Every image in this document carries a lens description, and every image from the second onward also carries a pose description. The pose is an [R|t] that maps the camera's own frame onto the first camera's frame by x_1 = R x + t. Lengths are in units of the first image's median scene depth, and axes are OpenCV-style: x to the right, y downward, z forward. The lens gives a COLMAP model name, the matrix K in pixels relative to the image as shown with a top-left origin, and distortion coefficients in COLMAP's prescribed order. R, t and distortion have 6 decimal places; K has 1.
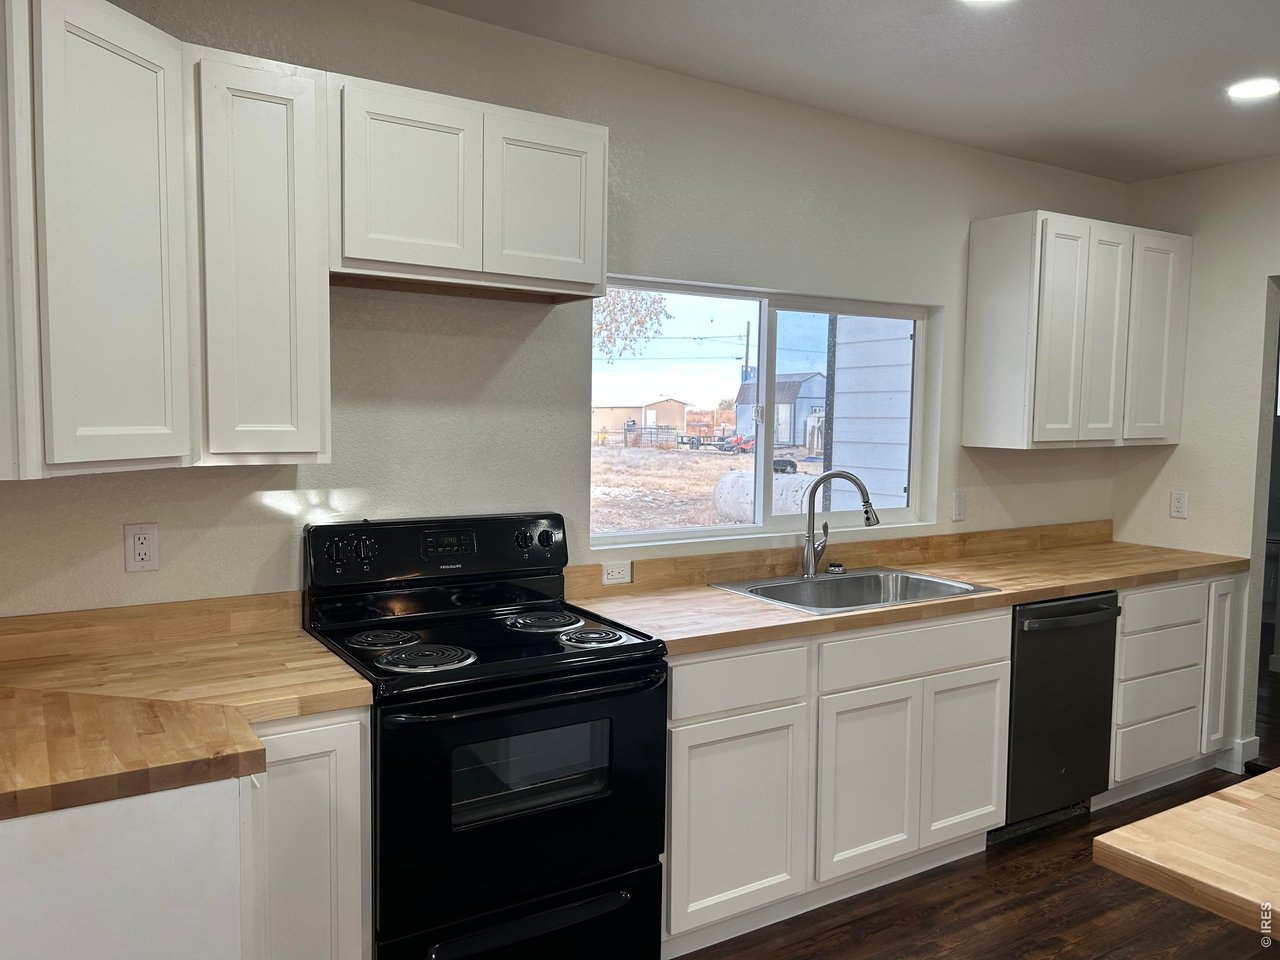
lens RADIAL K [[950.1, 0, 619.3], [0, 950.1, 477.0], [0, 0, 1]] dist [0.053601, -0.043000]
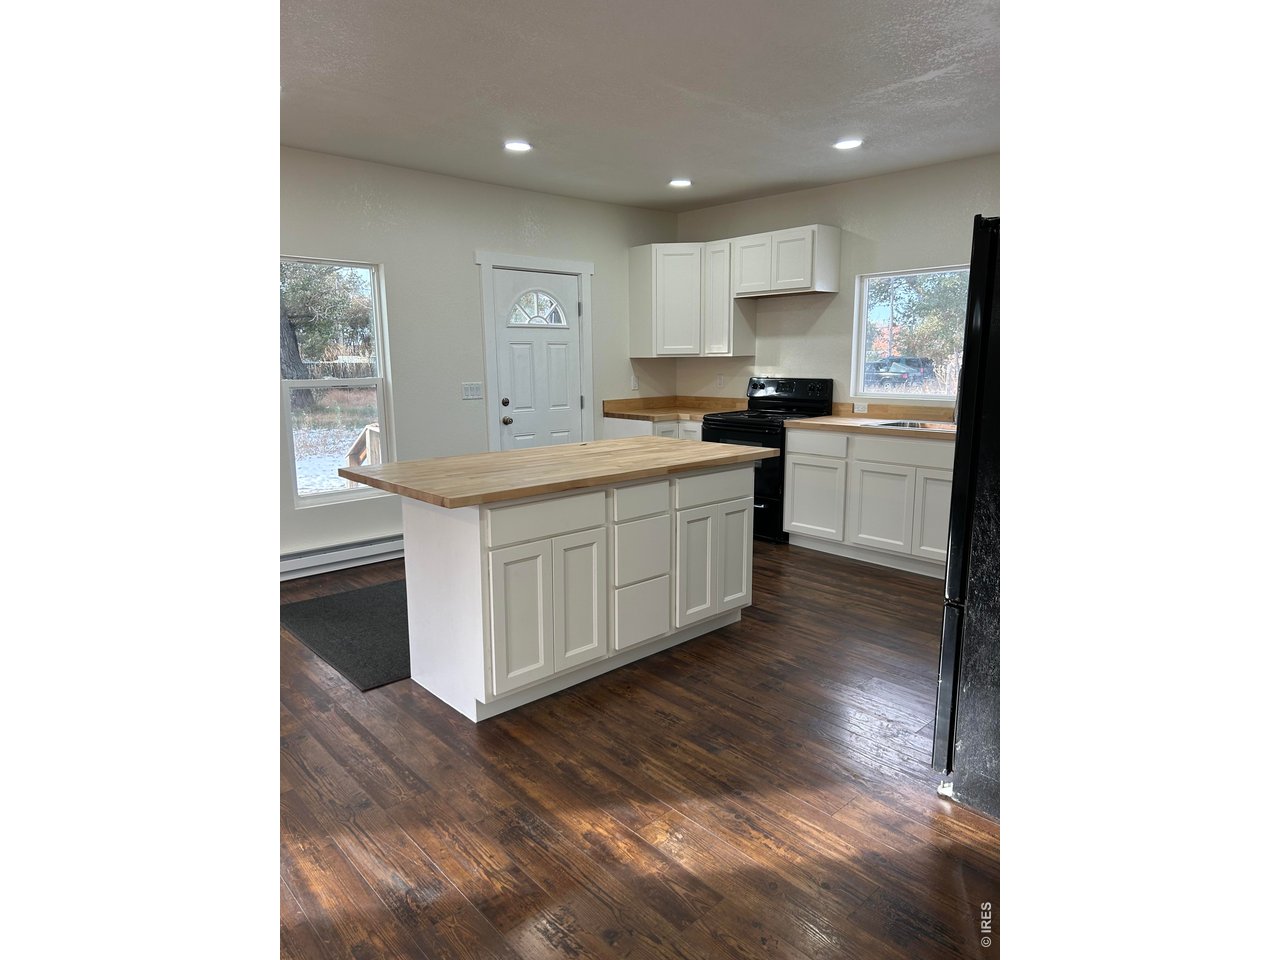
lens RADIAL K [[714.6, 0, 629.1], [0, 714.6, 476.0], [0, 0, 1]] dist [0.023756, -0.000299]
pose [[0.159932, 0.146733, -0.976161, 1.539052], [-0.056636, 0.988625, 0.139328, 0.052026], [0.985502, 0.033003, 0.166424, 0.168161]]
